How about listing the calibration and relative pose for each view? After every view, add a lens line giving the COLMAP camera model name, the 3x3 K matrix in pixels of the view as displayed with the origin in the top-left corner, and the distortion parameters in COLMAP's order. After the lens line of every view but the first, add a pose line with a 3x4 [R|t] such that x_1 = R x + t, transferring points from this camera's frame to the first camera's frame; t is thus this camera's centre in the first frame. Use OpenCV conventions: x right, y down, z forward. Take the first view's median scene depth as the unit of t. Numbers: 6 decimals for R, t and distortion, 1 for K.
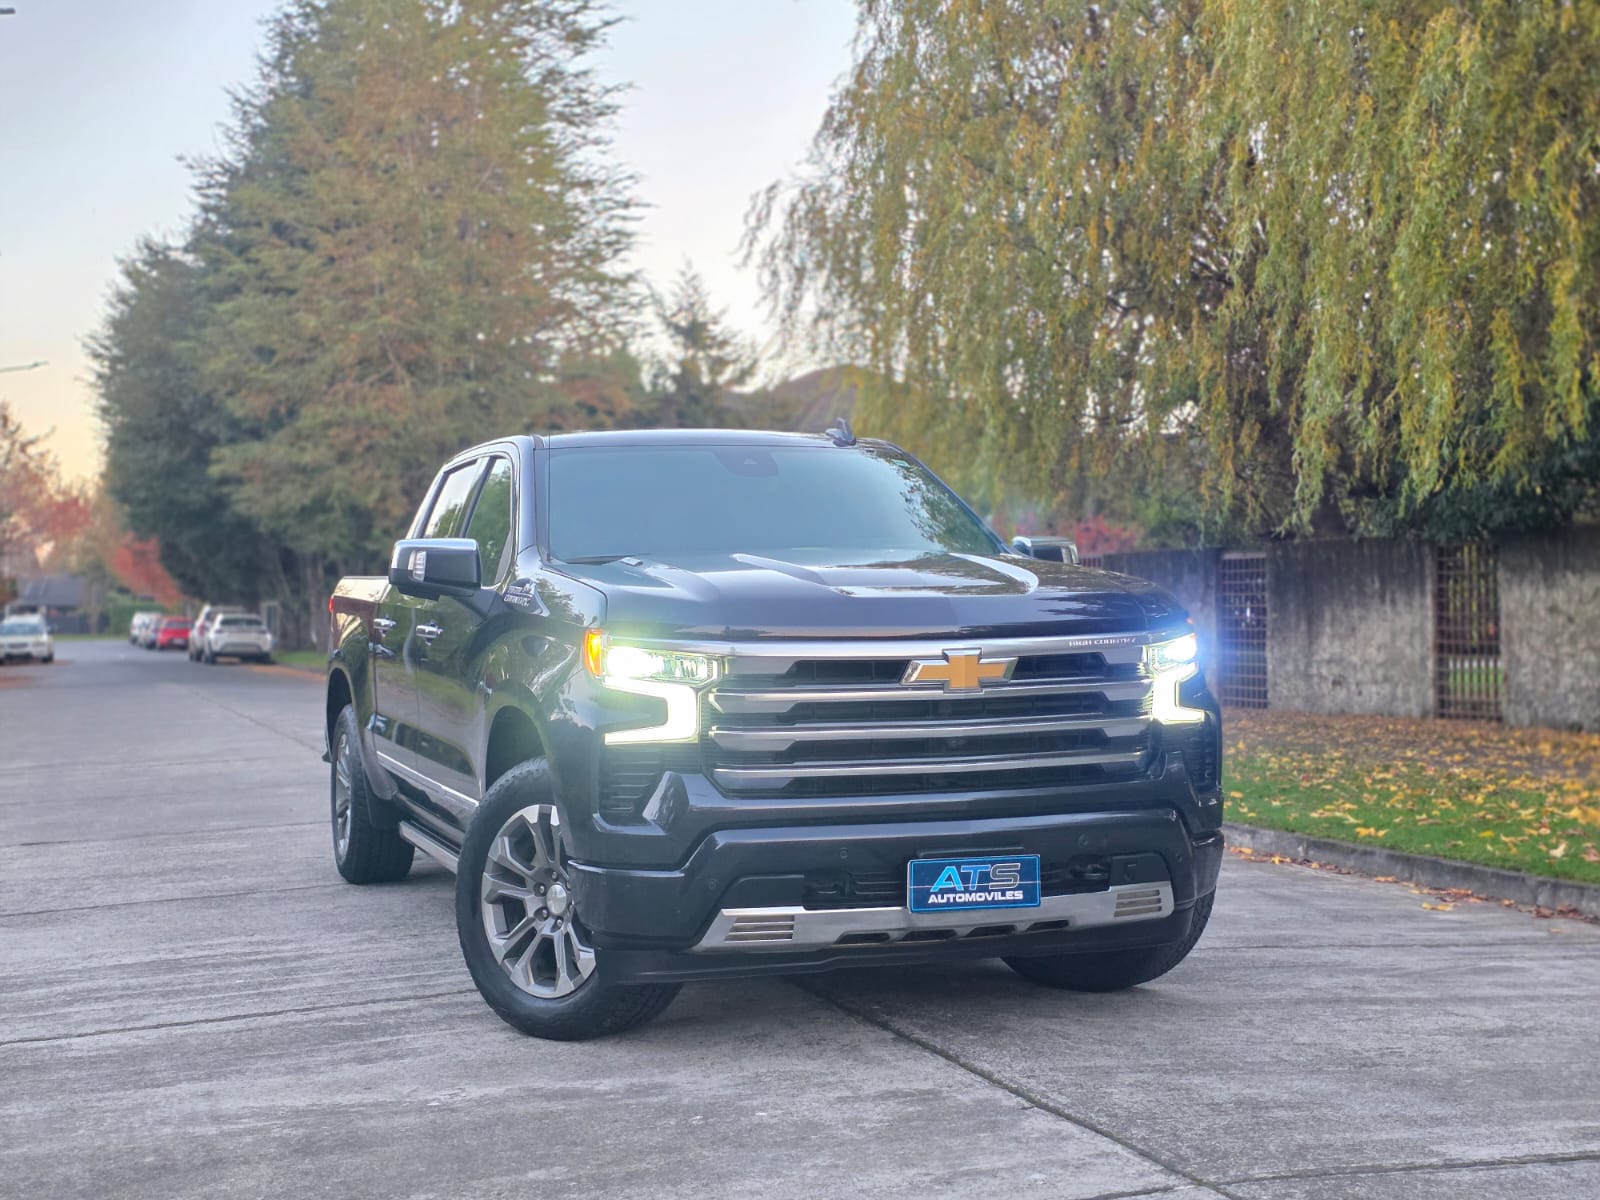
lens RADIAL K [[2117.9, 0, 834.2], [0, 2117.9, 605.7], [0, 0, 1]] dist [0.205248, -0.636136]
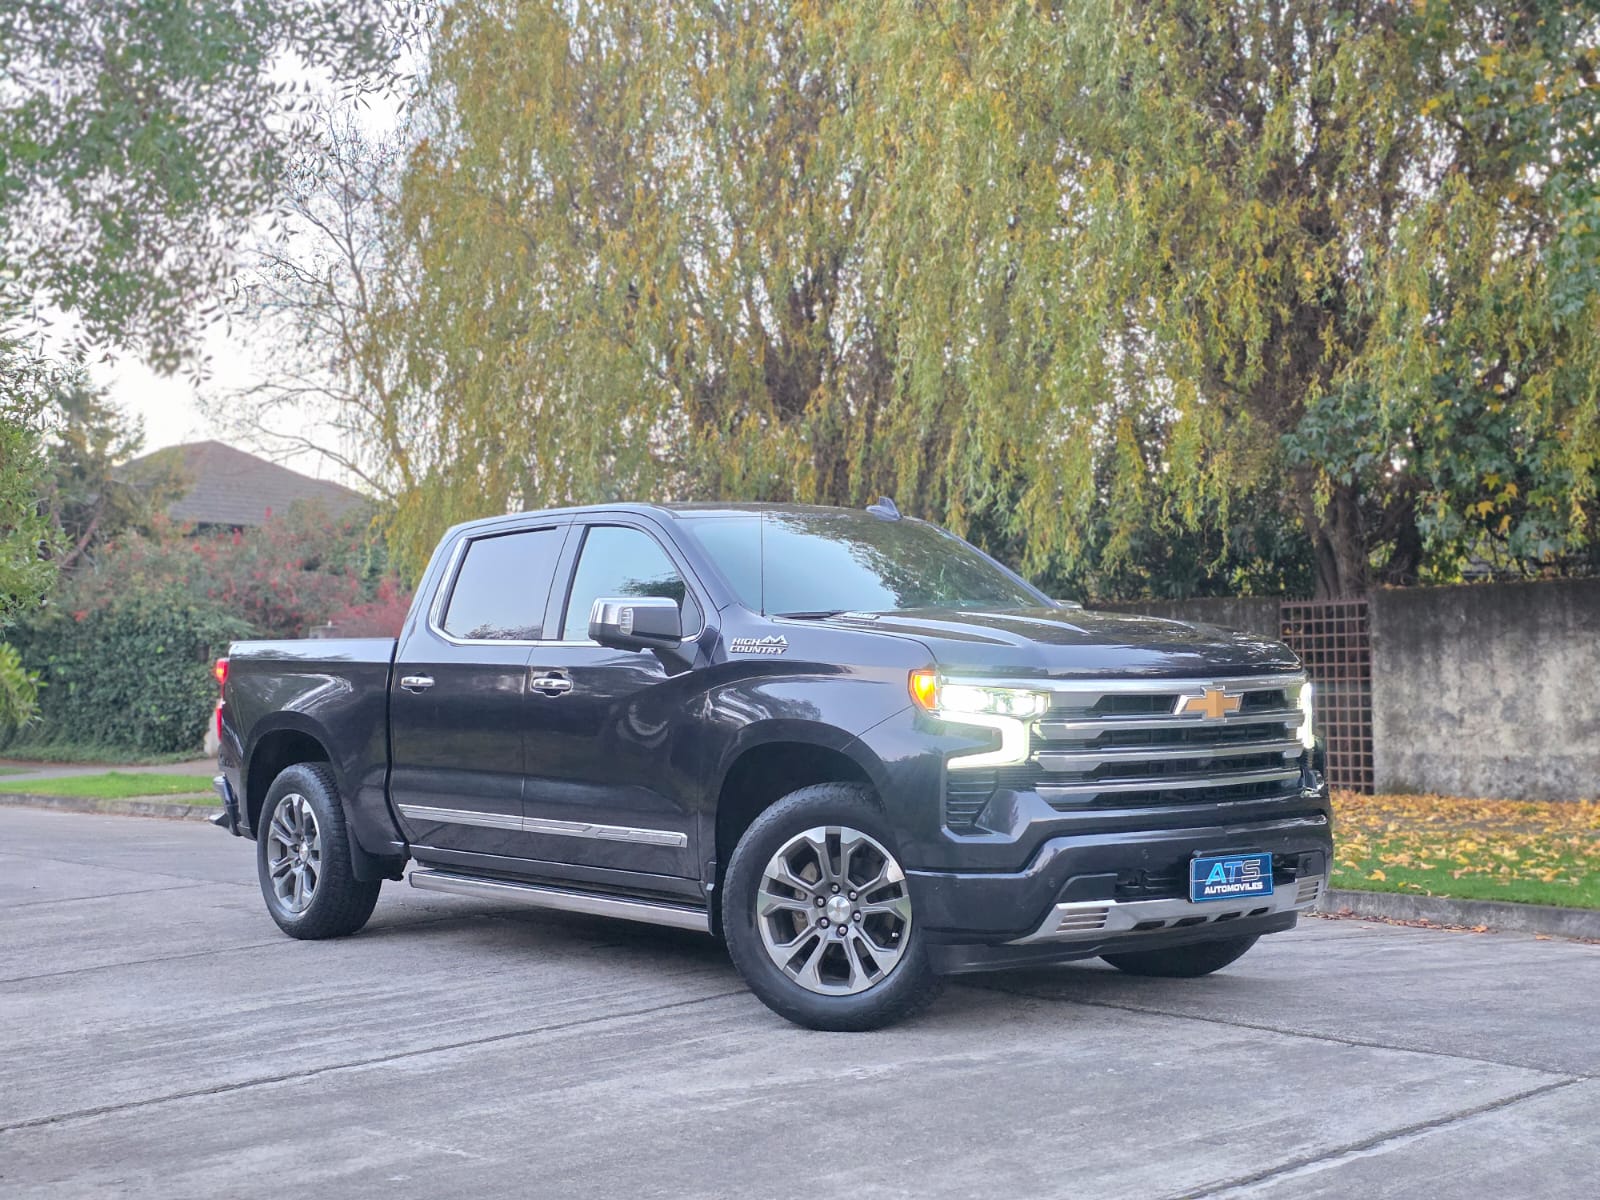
lens RADIAL K [[2116.1, 0, 811.4], [0, 2116.1, 604.7], [0, 0, 1]] dist [0.218529, -0.709872]
pose [[0.948836, 0.006275, 0.315706, -0.237295], [0.006764, 0.999169, -0.040188, 0.009435], [-0.315696, 0.040267, 0.948006, -0.038613]]
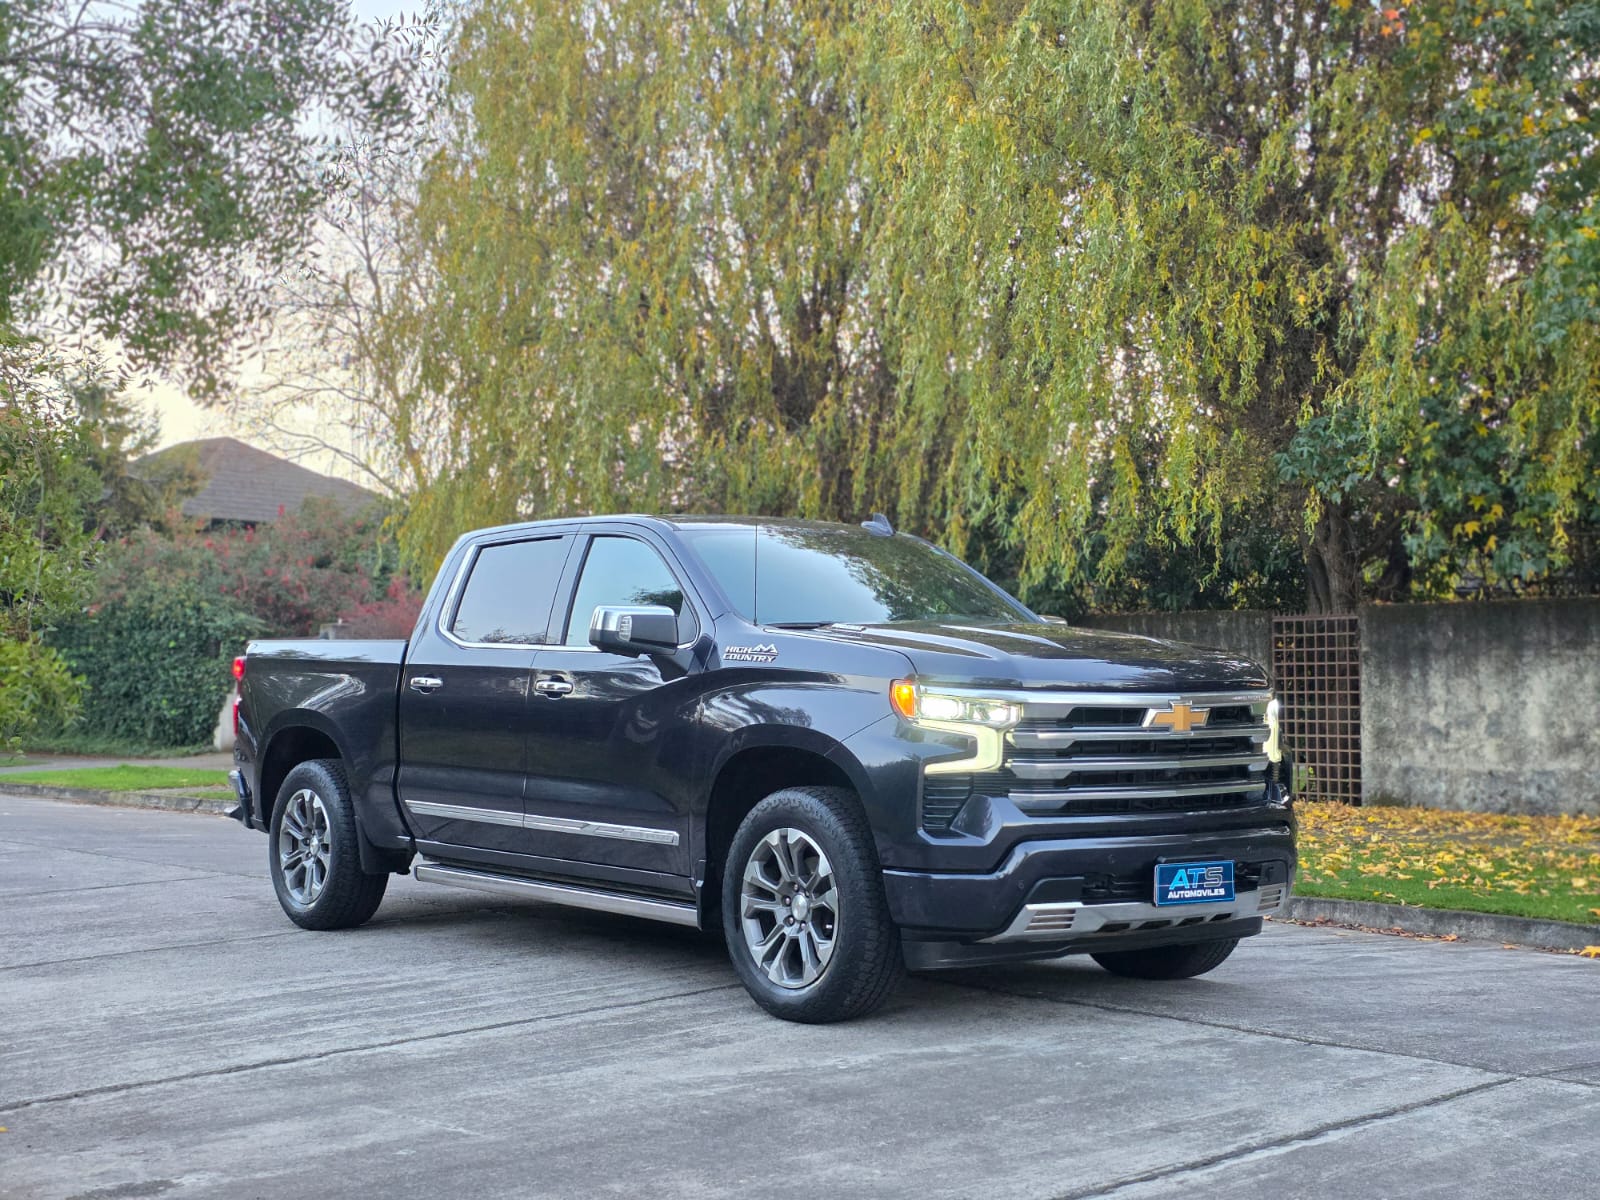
lens RADIAL K [[2111.4, 0, 820.3], [0, 2111.4, 595.7], [0, 0, 1]] dist [0.225707, -0.765865]
pose [[0.948539, 0.022741, 0.315841, -0.242421], [-0.008703, 0.998913, -0.045785, 0.007699], [-0.316539, 0.040680, 0.947707, -0.069130]]
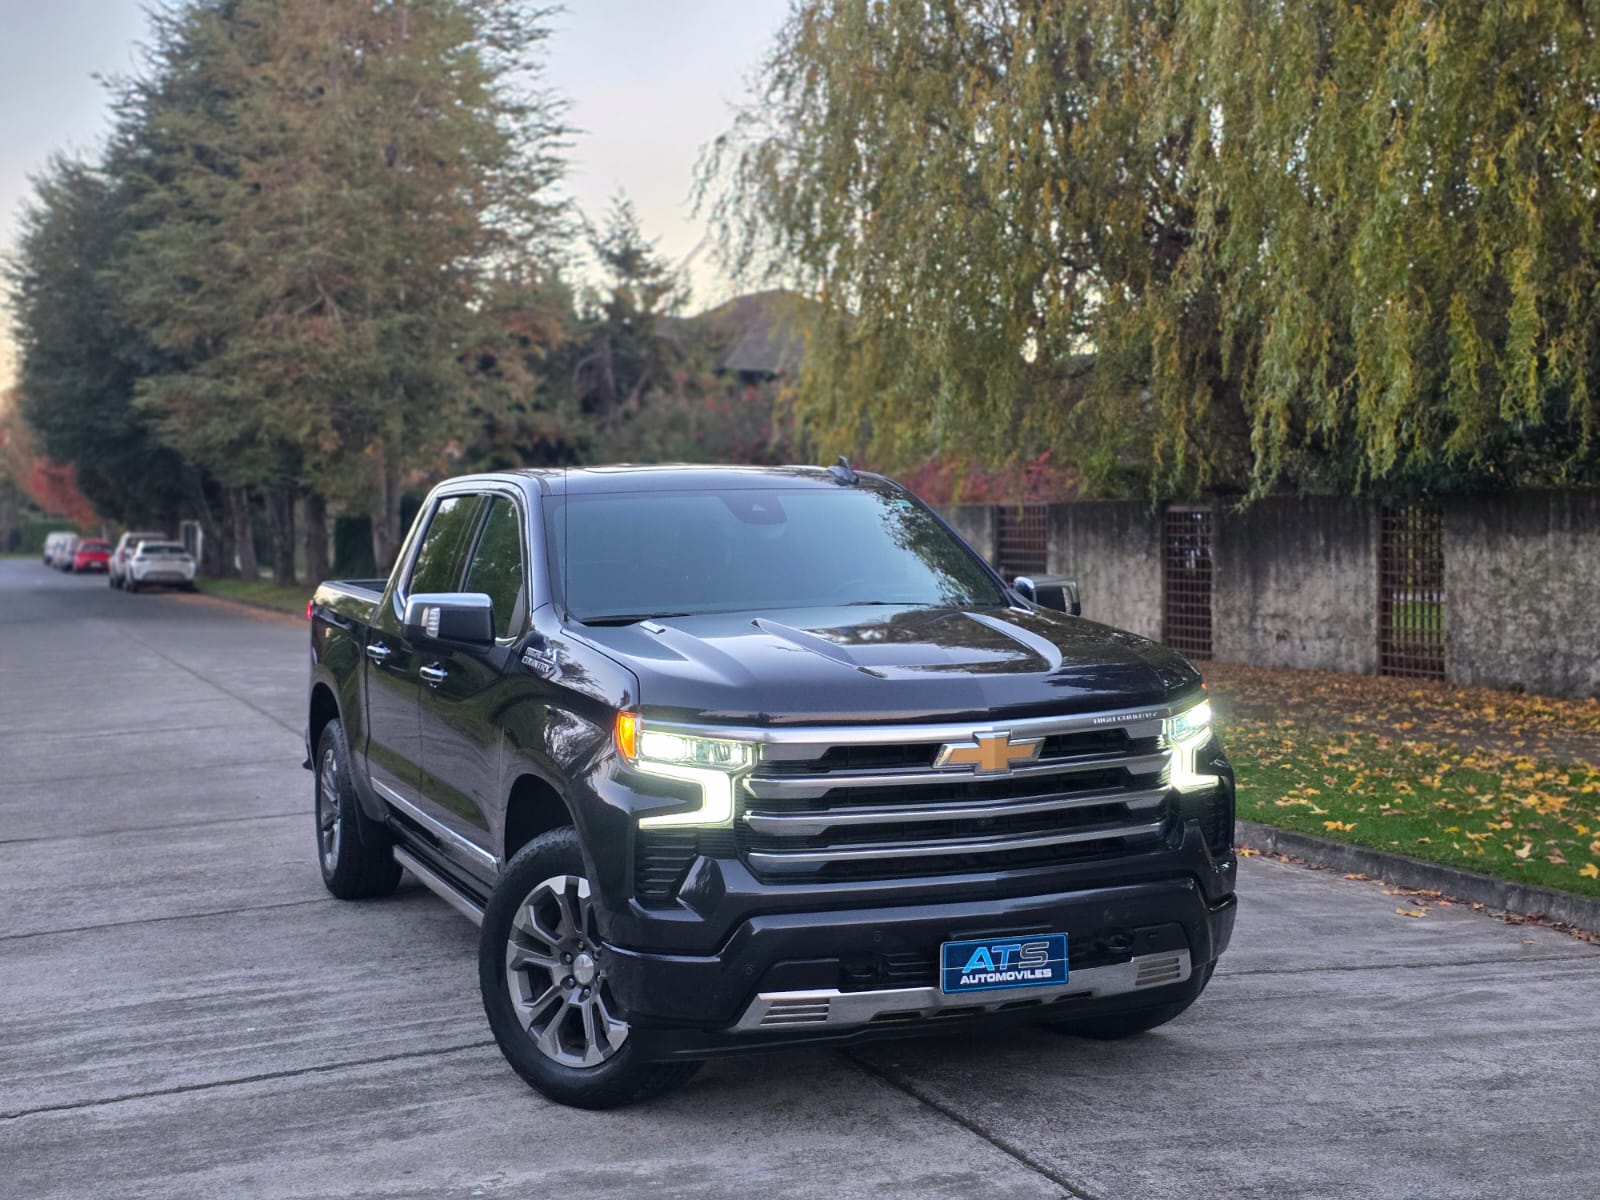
lens RADIAL K [[2123.3, 0, 854.6], [0, 2123.3, 602.2], [0, 0, 1]] dist [0.177541, -0.497612]
pose [[0.998987, -0.002451, 0.044941, -0.022172], [0.000694, 0.999236, 0.039074, -0.035361], [-0.045002, -0.039003, 0.998225, -0.004464]]
